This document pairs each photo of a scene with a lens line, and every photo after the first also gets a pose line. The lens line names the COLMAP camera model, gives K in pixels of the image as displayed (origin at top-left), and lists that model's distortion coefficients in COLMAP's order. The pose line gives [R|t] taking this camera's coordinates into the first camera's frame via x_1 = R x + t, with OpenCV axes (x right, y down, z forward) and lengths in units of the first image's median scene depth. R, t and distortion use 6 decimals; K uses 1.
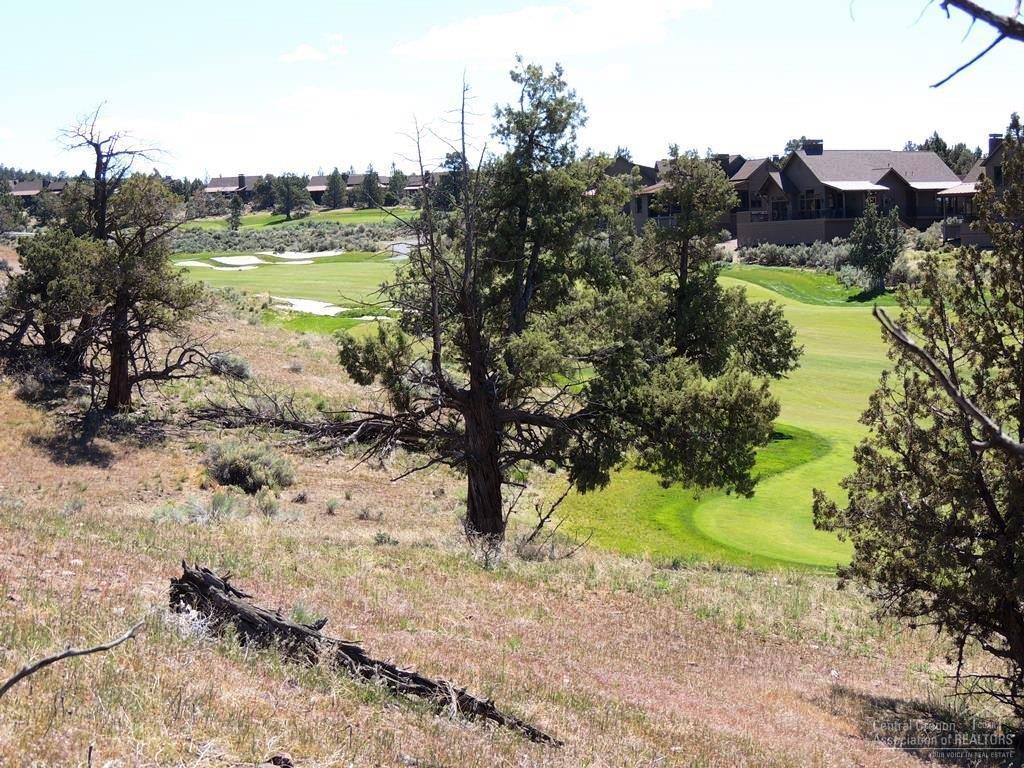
lens RADIAL K [[1795.3, 0, 505.9], [0, 1795.3, 384.0], [0, 0, 1]] dist [-0.122702, 0.000000]
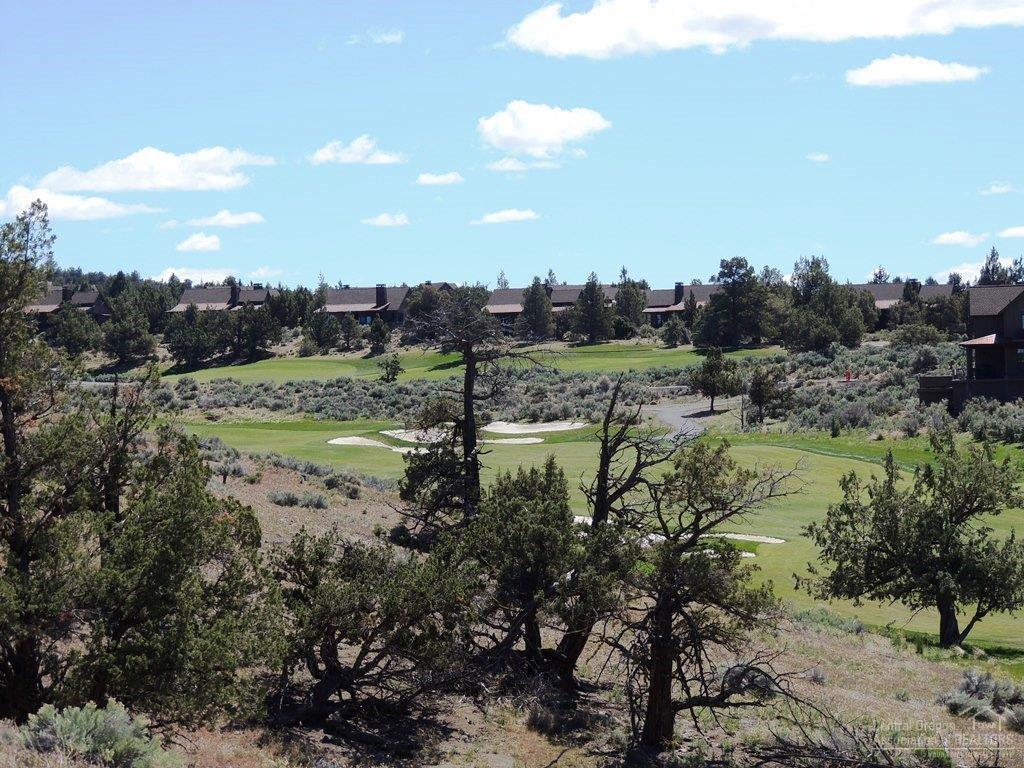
lens RADIAL K [[2961.4, 0, 513.0], [0, 2961.4, 384.5], [0, 0, 1]] dist [0.038030, 0.000000]
pose [[0.997005, 0.008843, -0.076824, -0.162886], [-0.014573, 0.997126, -0.074349, -0.039938], [0.075945, 0.075245, 0.994269, -0.253301]]
